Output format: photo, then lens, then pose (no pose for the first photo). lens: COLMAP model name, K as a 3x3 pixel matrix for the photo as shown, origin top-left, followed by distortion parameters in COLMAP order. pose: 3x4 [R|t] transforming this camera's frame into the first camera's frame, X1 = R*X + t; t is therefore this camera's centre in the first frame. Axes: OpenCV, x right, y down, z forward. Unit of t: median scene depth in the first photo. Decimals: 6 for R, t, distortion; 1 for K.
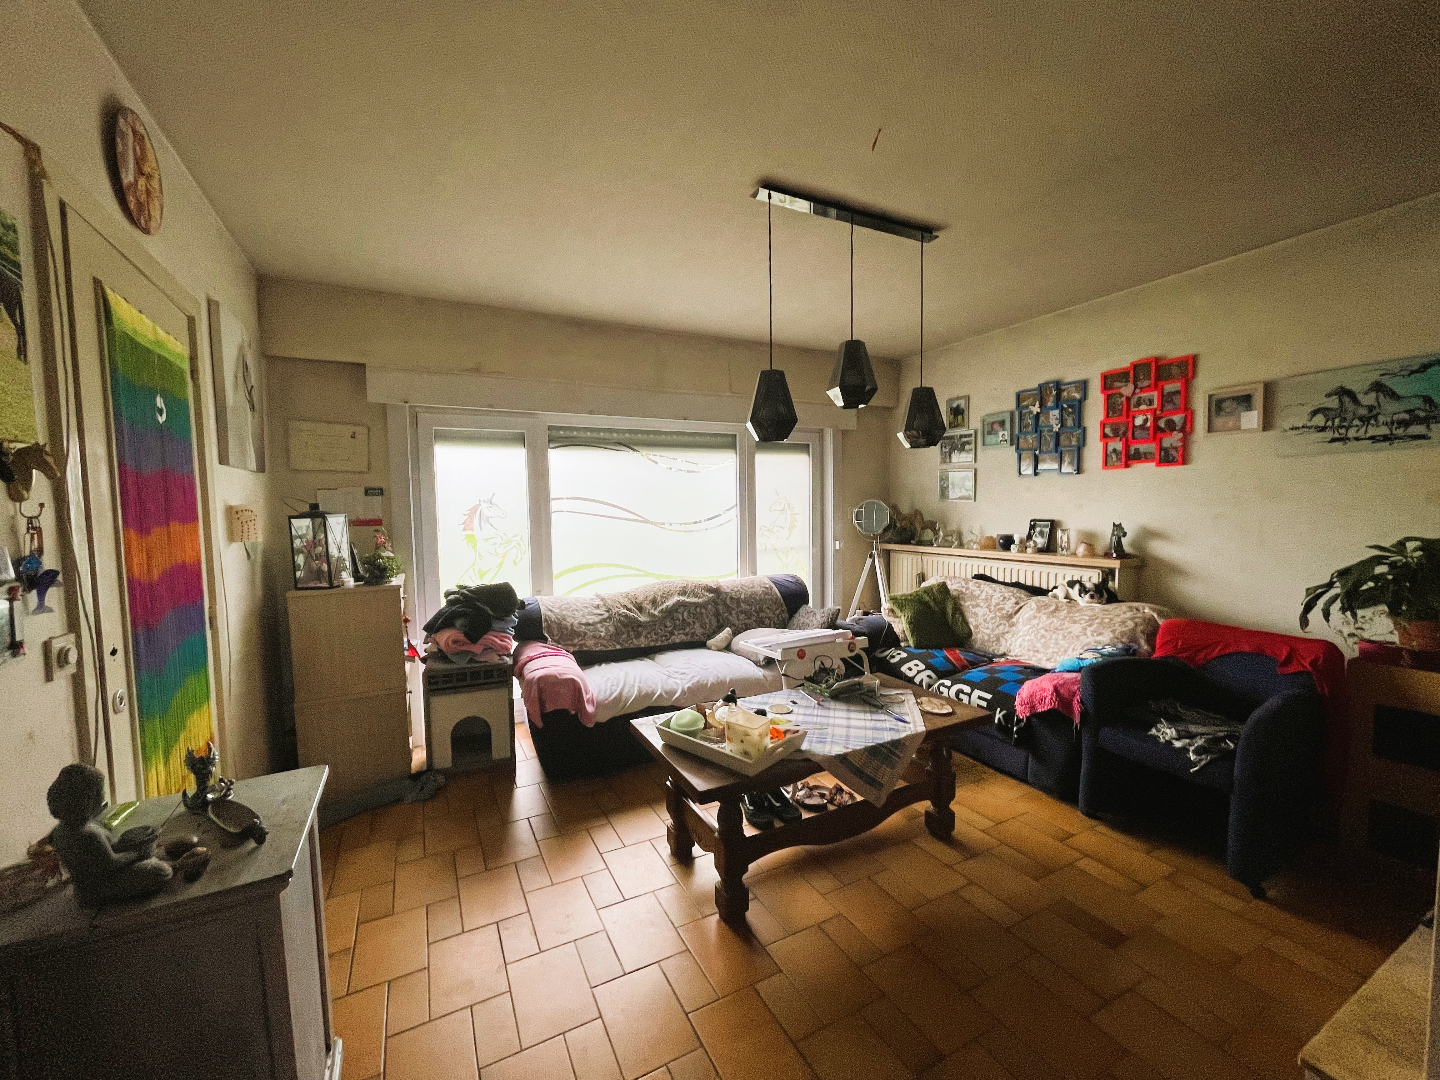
lens RADIAL K [[576.8, 0, 713.6], [0, 576.8, 543.4], [0, 0, 1]] dist [0.000946, 0.000195]
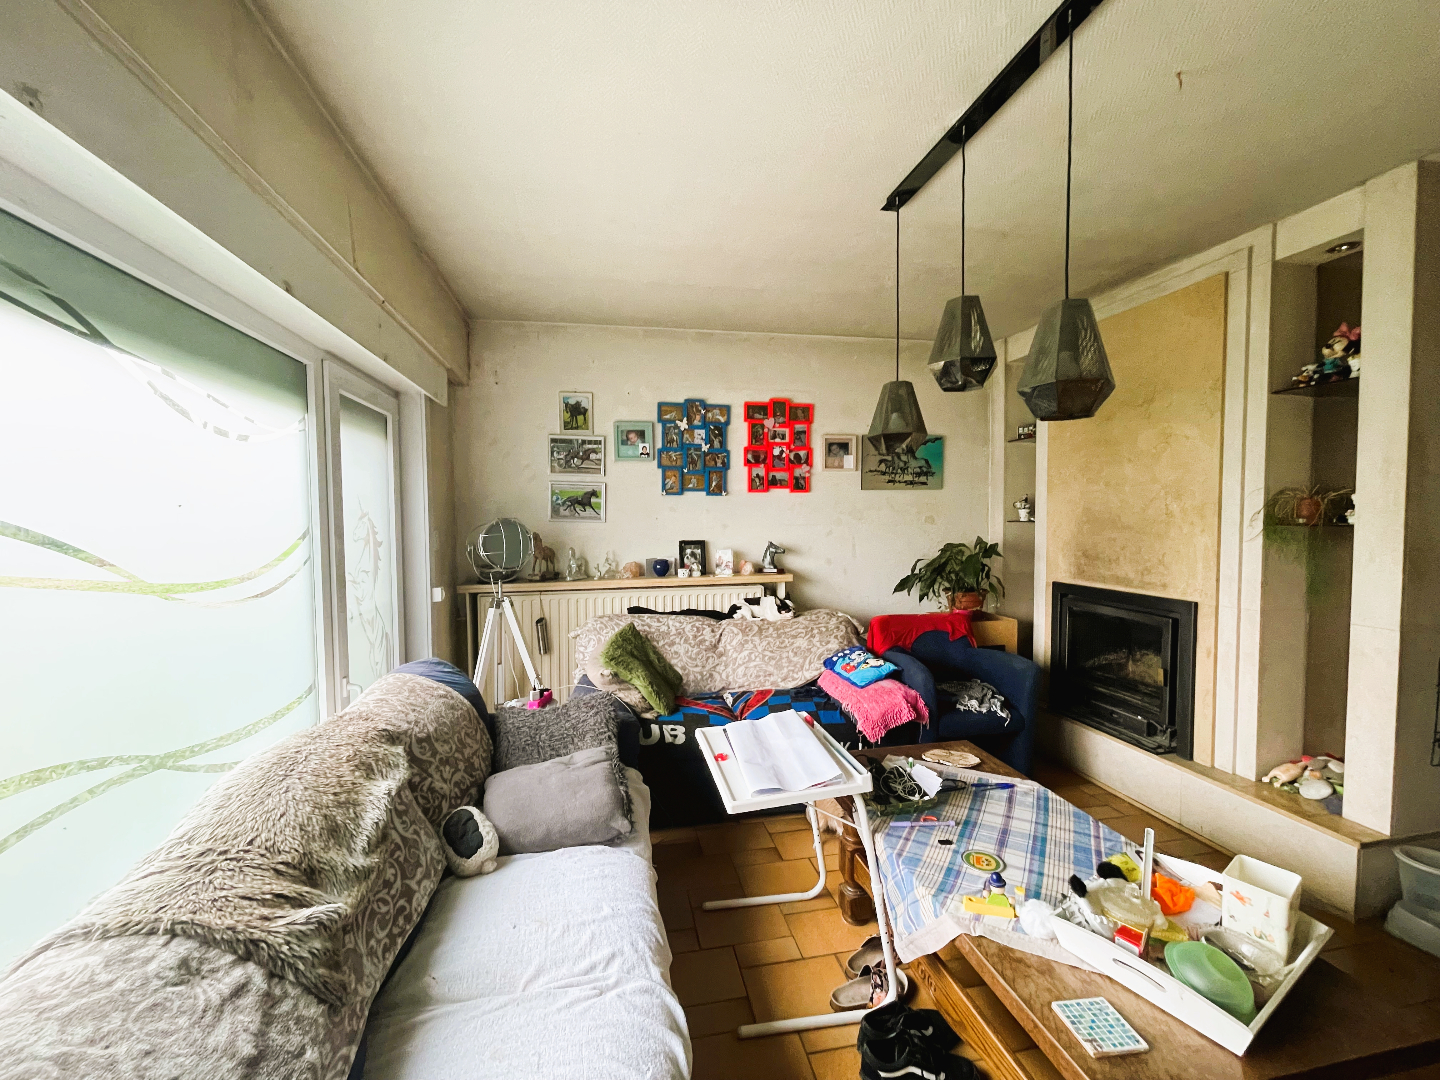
lens RADIAL K [[576.8, 0, 715.5], [0, 576.8, 546.9], [0, 0, 1]] dist [0.000946, 0.000195]
pose [[0.281071, -0.038565, 0.958912, -0.382857], [0.071467, 0.997259, 0.019159, -0.052887], [-0.957022, 0.063146, 0.283057, 0.774066]]
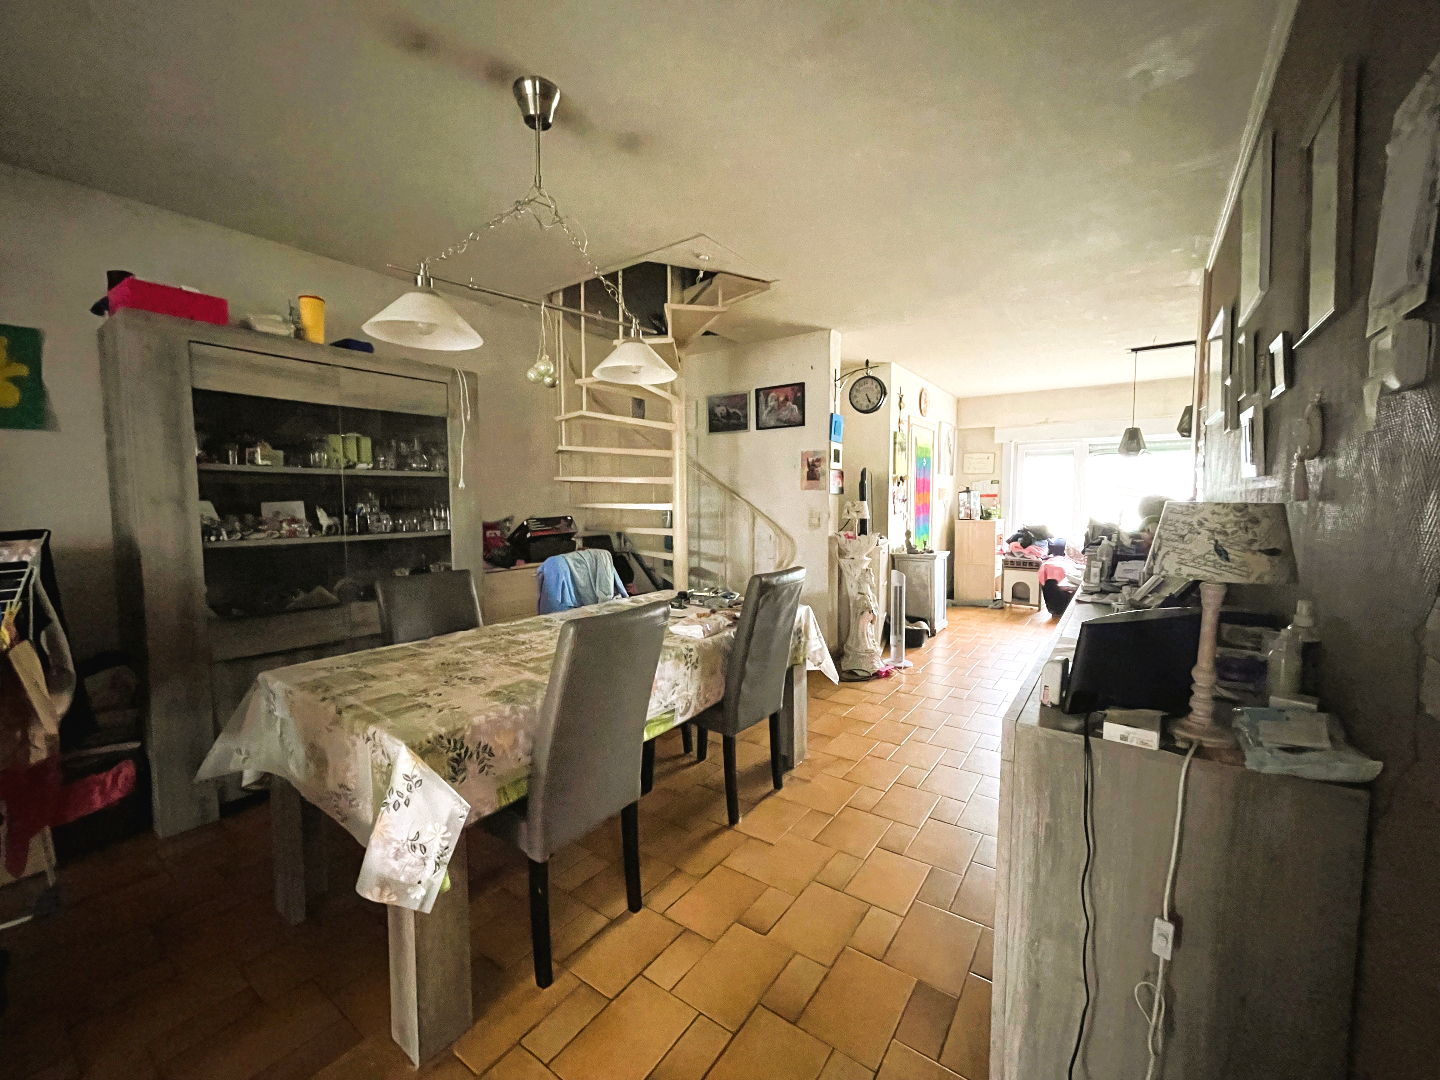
lens RADIAL K [[576.8, 0, 714.6], [0, 576.8, 534.3], [0, 0, 1]] dist [0.000946, 0.000195]
pose [[0.455194, 0.070172, -0.887623, 0.957307], [-0.056563, 0.997155, 0.049825, 0.065552], [0.888594, 0.027526, 0.457868, -1.032292]]
